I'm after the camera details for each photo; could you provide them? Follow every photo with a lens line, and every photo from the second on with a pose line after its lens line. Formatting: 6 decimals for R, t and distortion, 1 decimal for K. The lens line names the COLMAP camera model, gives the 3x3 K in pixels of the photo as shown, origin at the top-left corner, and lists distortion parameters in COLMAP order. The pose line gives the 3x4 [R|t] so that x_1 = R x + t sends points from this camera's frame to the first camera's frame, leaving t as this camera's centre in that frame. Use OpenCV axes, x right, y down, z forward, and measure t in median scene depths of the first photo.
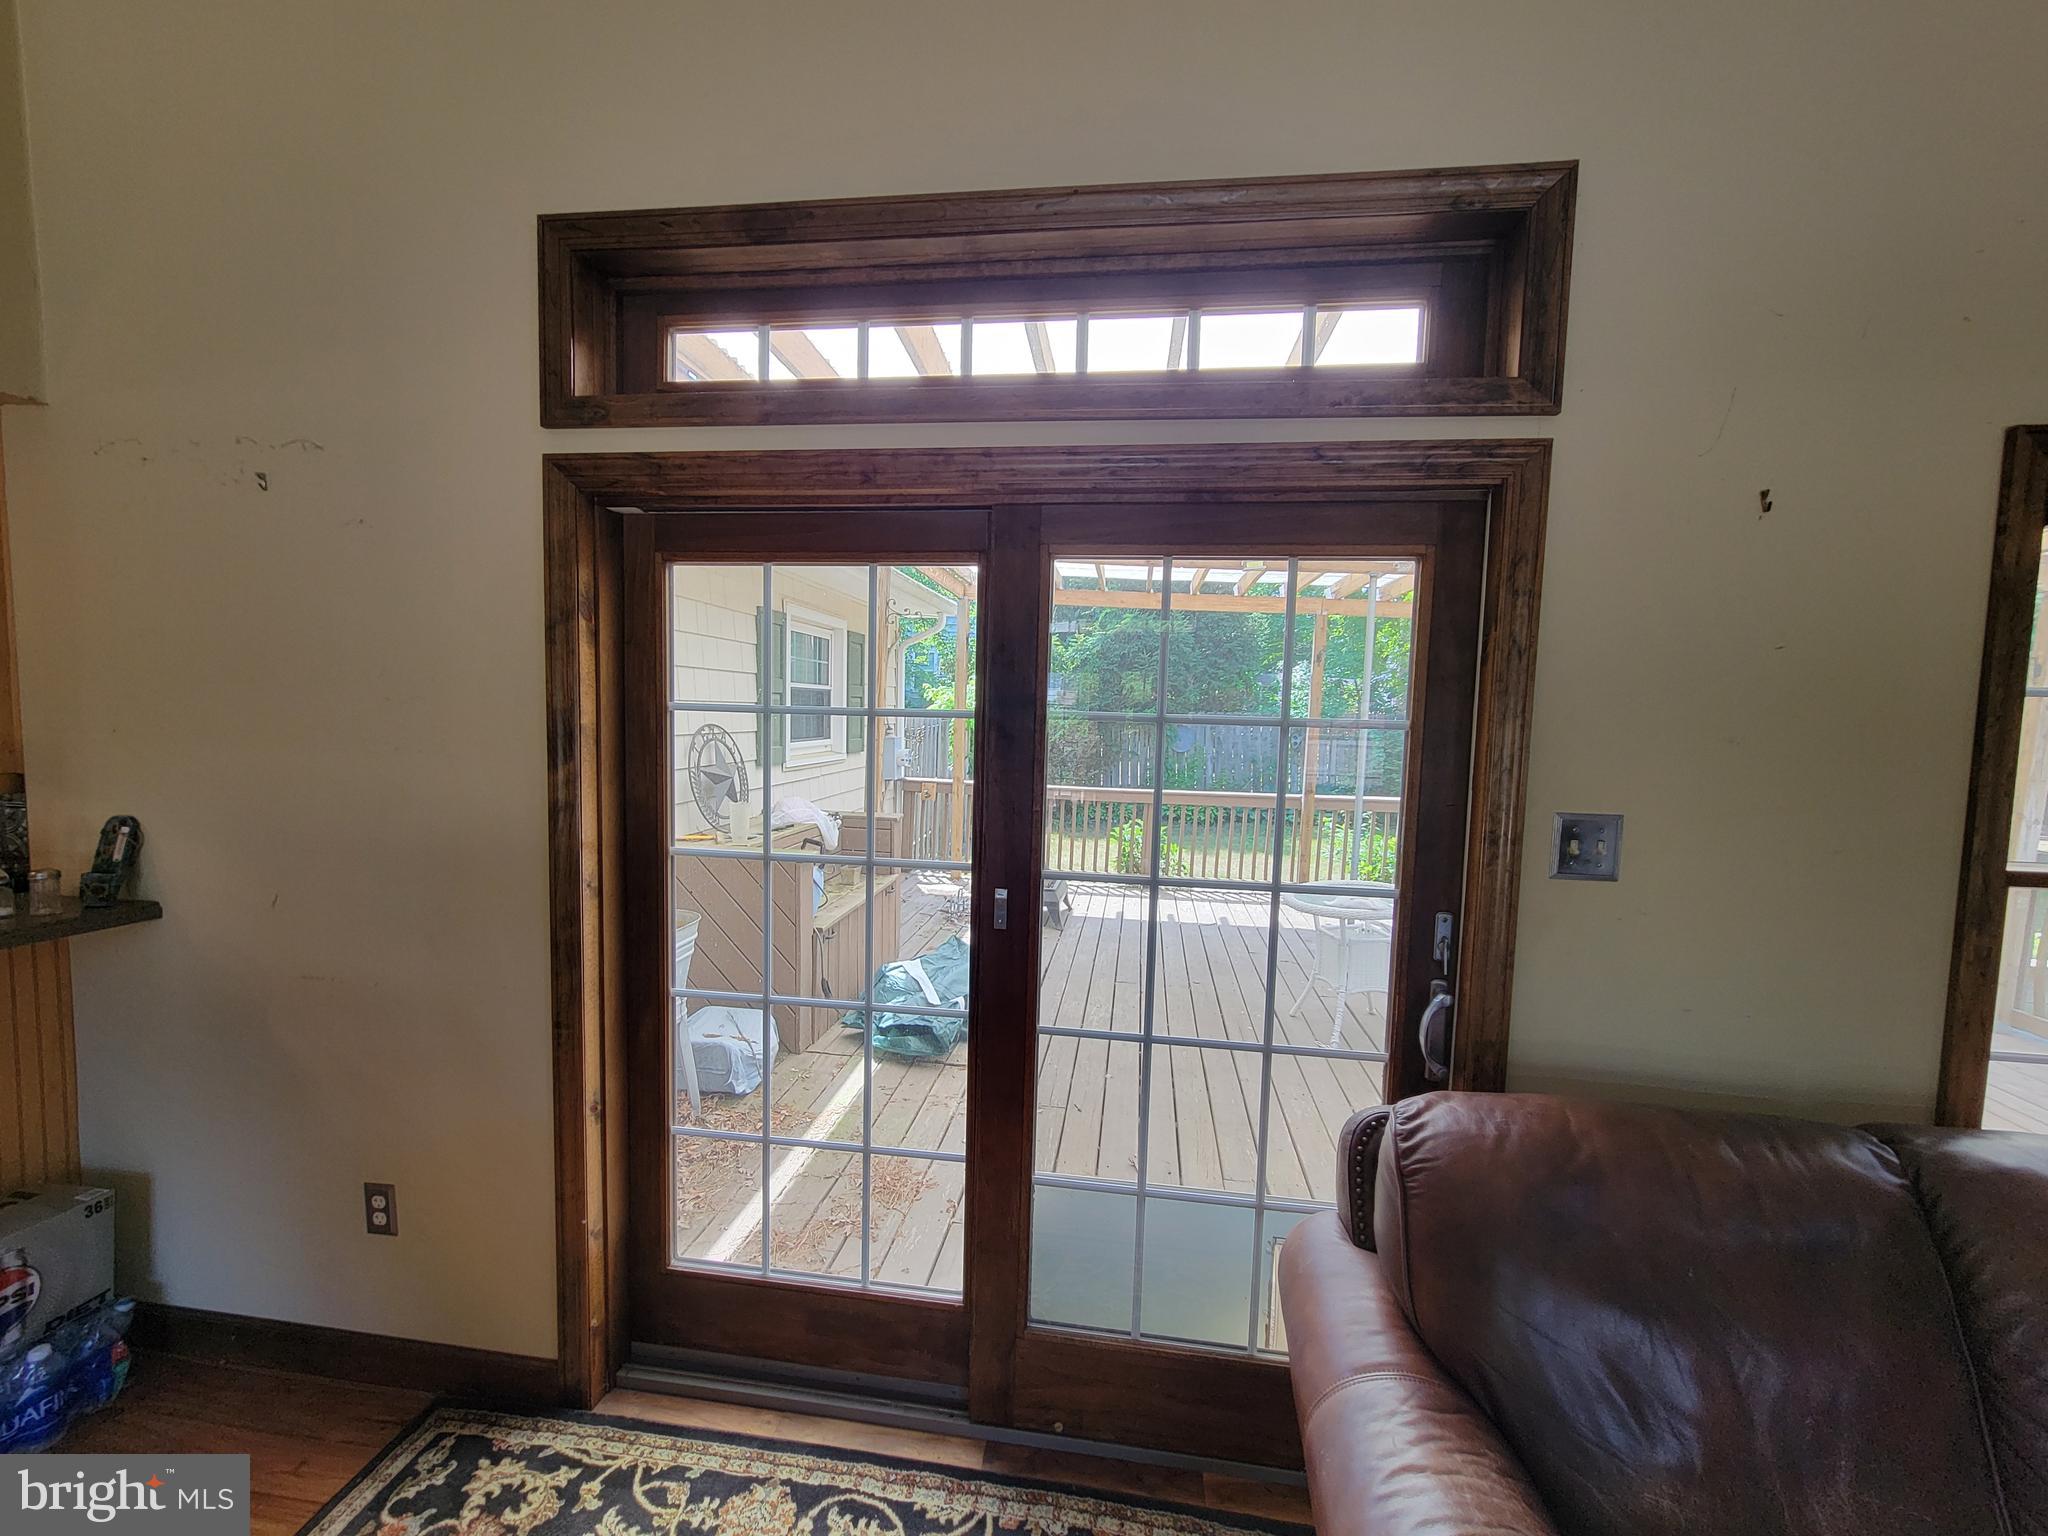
lens RADIAL K [[834.6, 0, 1019.6], [0, 834.6, 768.8], [0, 0, 1]] dist [-0.002538, -0.000334]
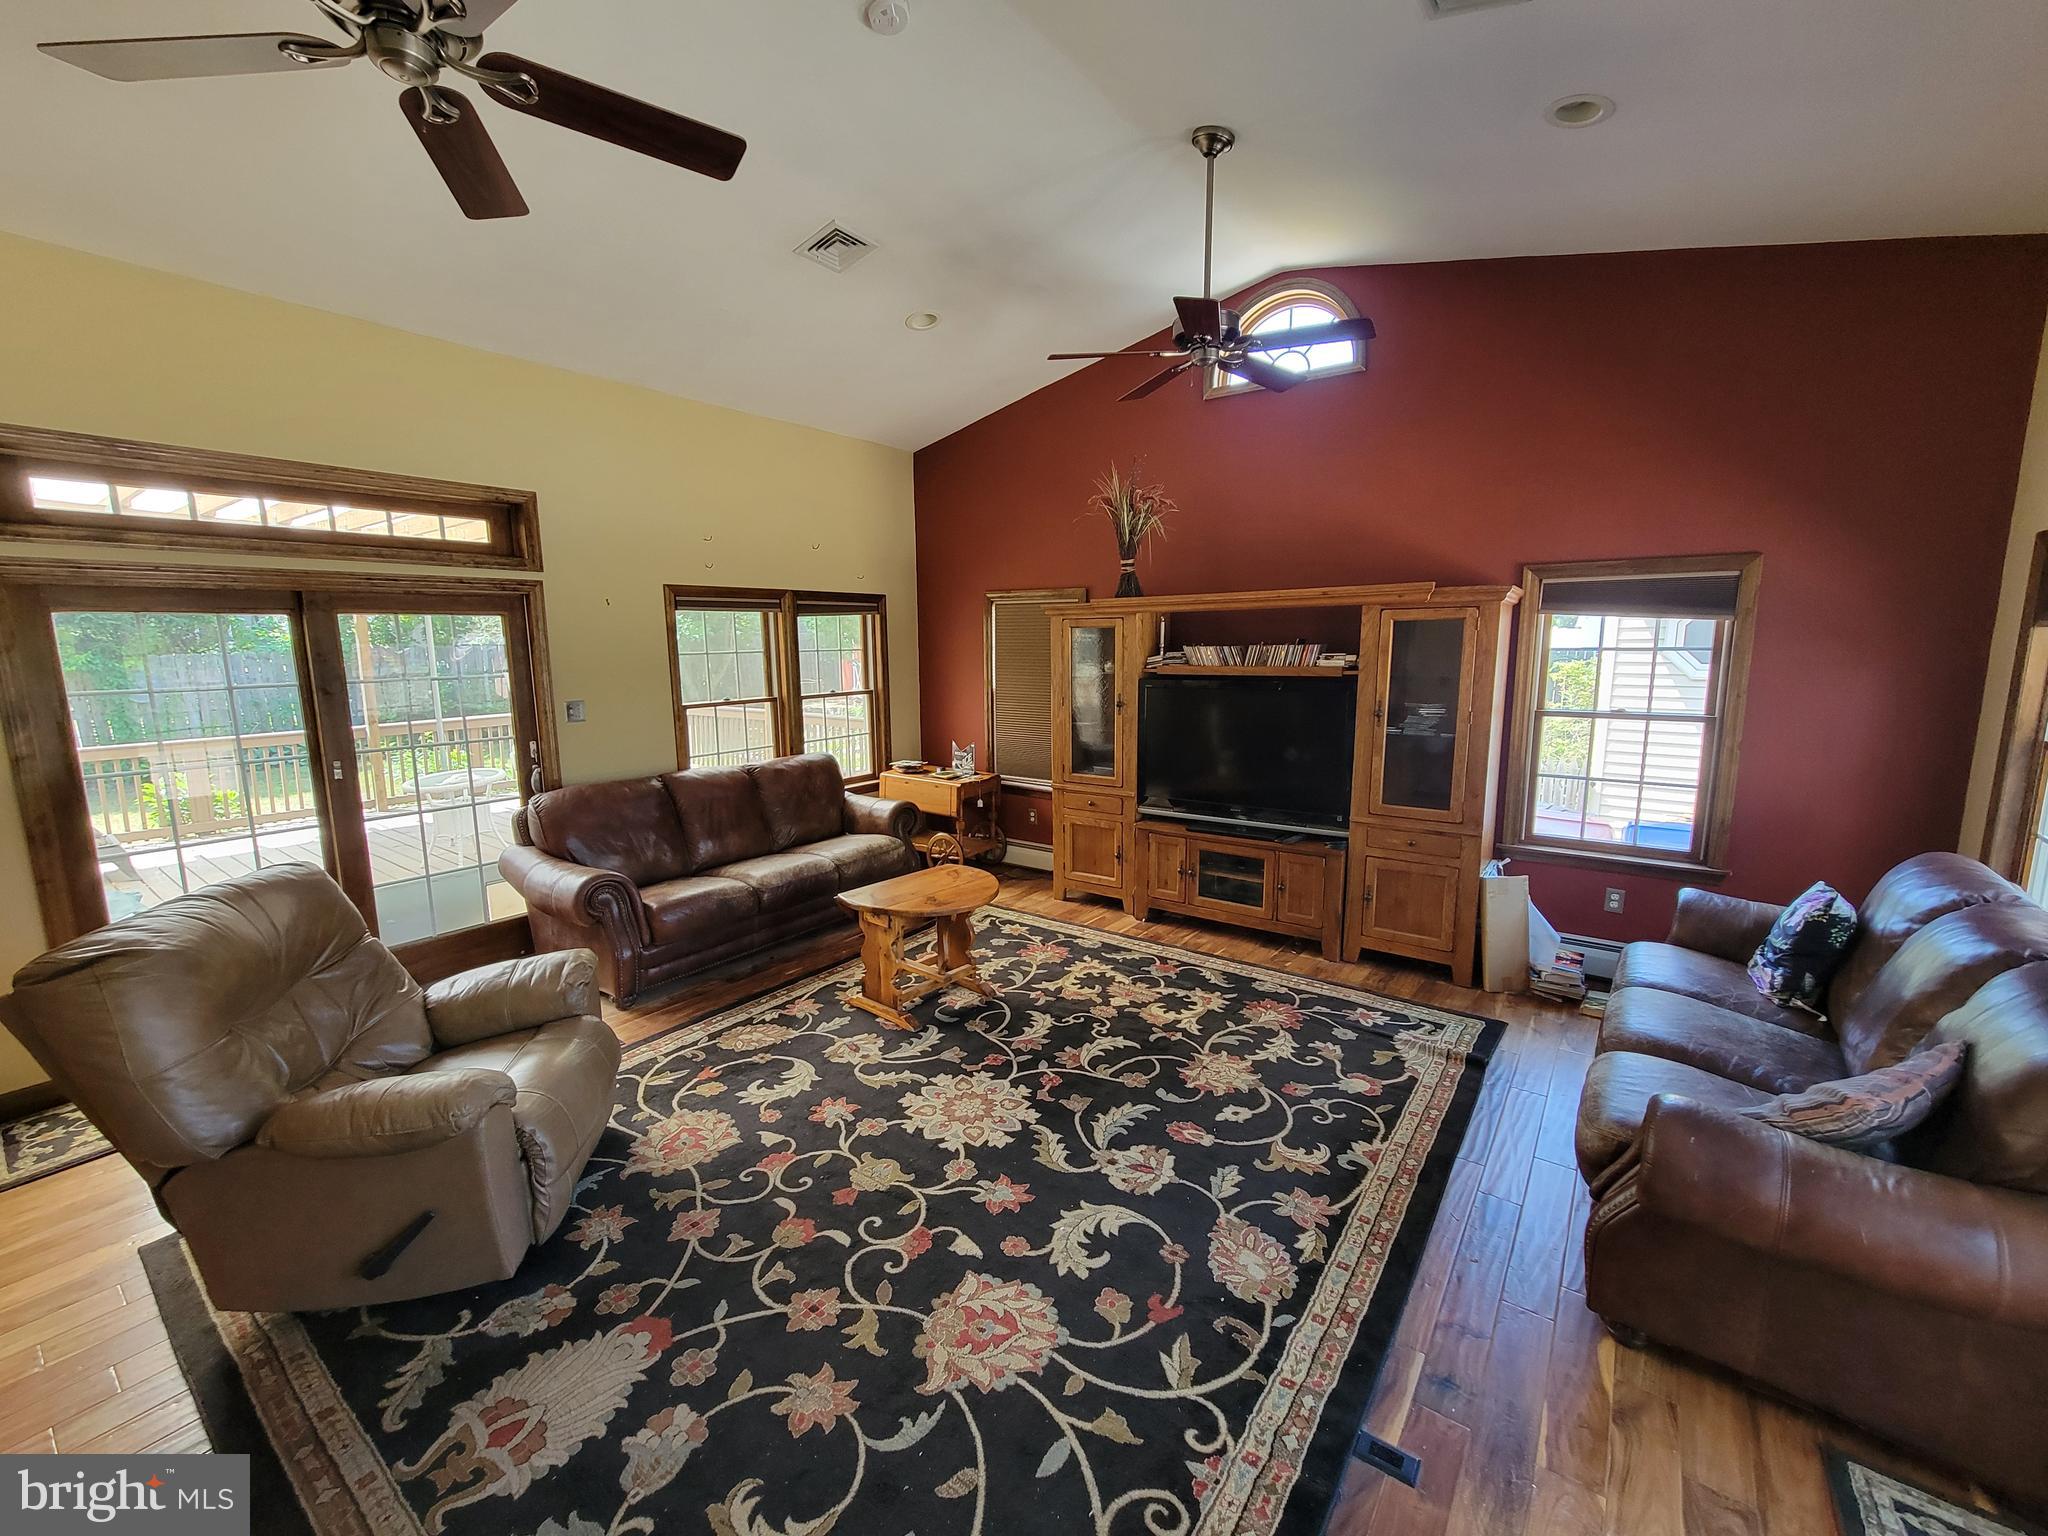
lens RADIAL K [[834.6, 0, 1019.6], [0, 834.6, 768.8], [0, 0, 1]] dist [-0.002538, -0.000334]
pose [[0.486057, -0.171139, 0.857006, -1.221176], [0.090275, 0.985225, 0.145544, 0.001796], [-0.869252, 0.006624, 0.494325, -1.985592]]
